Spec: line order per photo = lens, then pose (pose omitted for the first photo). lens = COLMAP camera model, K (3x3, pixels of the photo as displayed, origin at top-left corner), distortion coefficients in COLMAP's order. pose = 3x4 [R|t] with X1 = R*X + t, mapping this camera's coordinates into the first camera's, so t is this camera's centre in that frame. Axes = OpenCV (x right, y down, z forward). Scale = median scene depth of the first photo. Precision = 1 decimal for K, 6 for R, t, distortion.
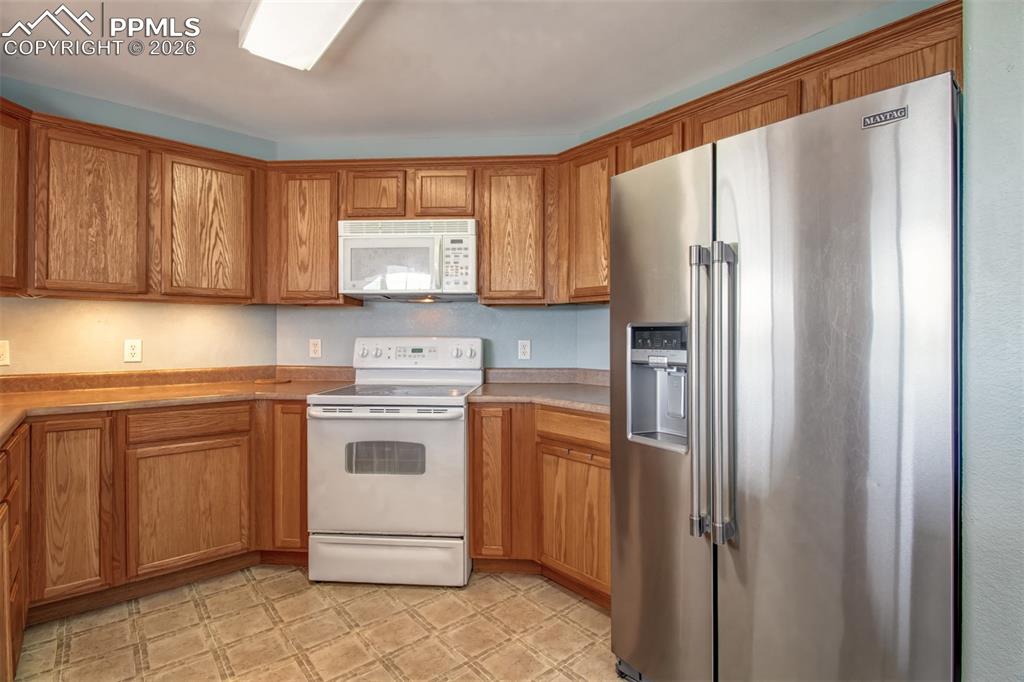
lens RADIAL K [[480.6, 0, 525.3], [0, 480.6, 336.9], [0, 0, 1]] dist [-0.000994, -0.012052]
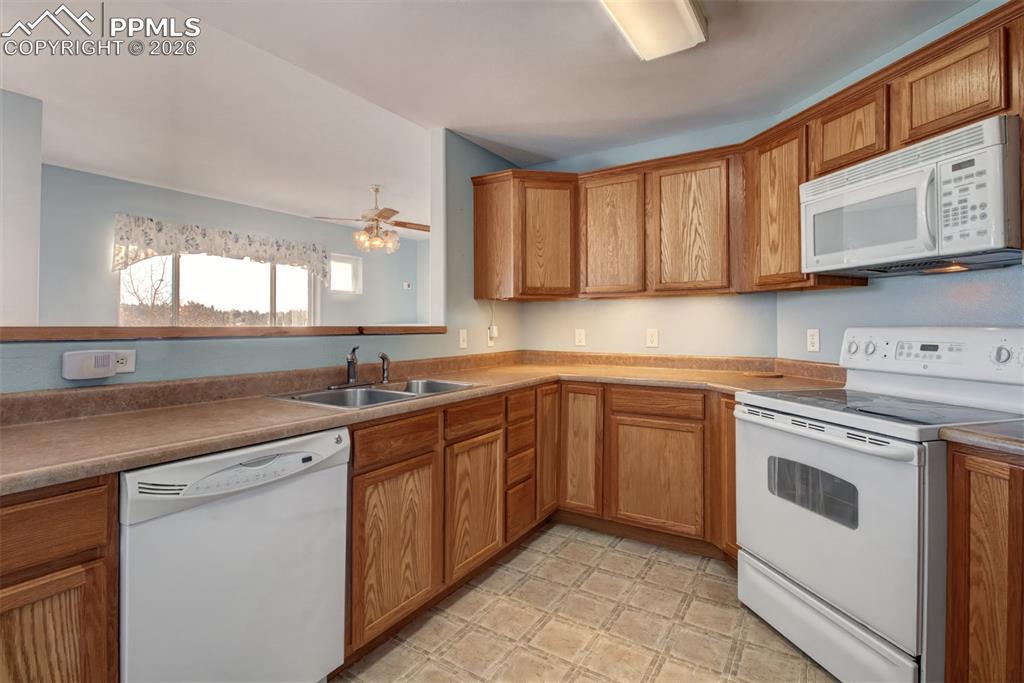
lens RADIAL K [[484.7, 0, 497.1], [0, 484.7, 318.7], [0, 0, 1]] dist [-0.001247, -0.013431]
pose [[0.251194, -0.016092, -0.967803, 0.290742], [0.001015, 0.999866, -0.016362, -0.000785], [0.967936, 0.003128, 0.251177, 0.312008]]
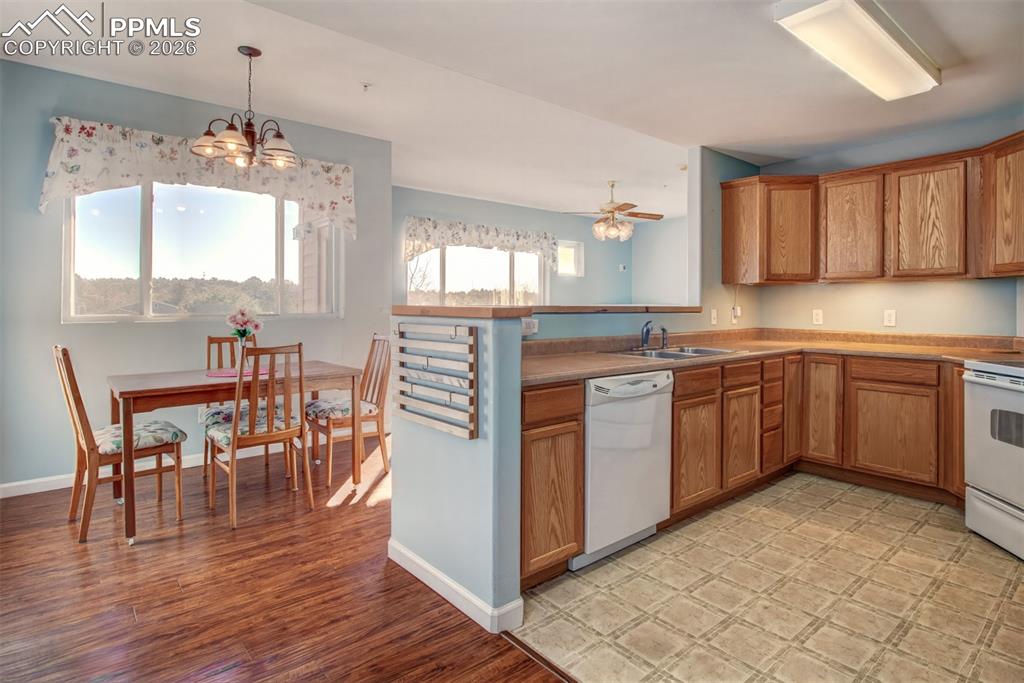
lens RADIAL K [[532.0, 0, 545.0], [0, 532.0, 303.8], [0, 0, 1]] dist [0.005136, -0.016990]
pose [[-0.012107, -0.007083, -0.999902, 0.735122], [-0.004243, 0.999966, -0.007032, 0.002769], [0.999918, 0.004157, -0.012137, 0.031080]]
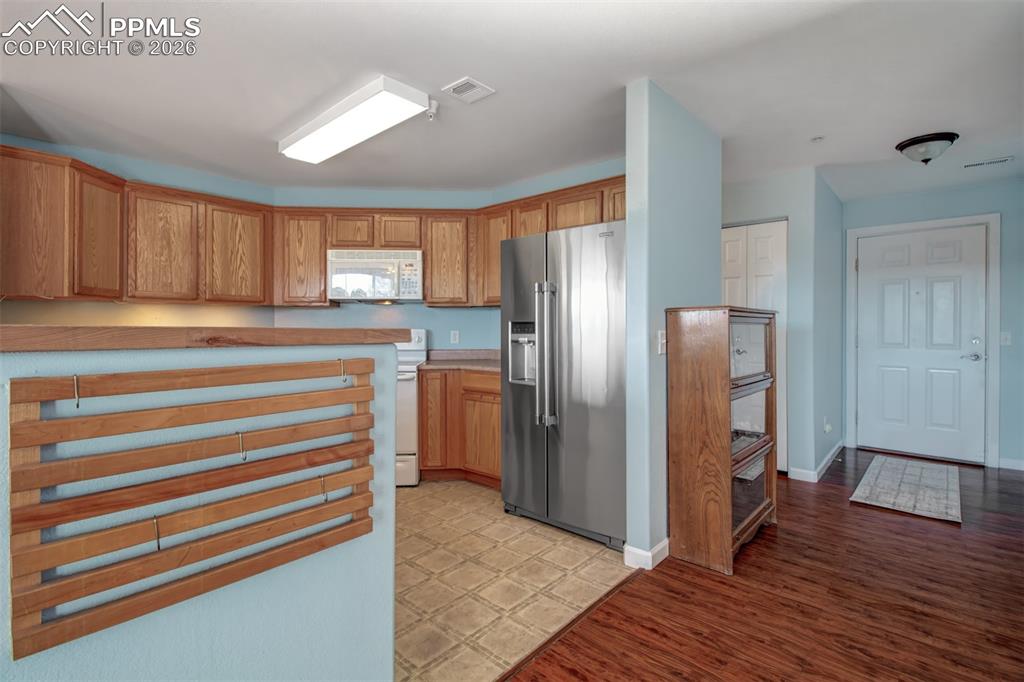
lens RADIAL K [[490.7, 0, 520.2], [0, 490.7, 320.3], [0, 0, 1]] dist [0.001023, 0.000281]
pose [[0.992350, -0.001395, 0.123450, 0.012585], [0.003738, 0.999817, -0.018746, 0.005669], [-0.123401, 0.019064, 0.992174, -0.596793]]
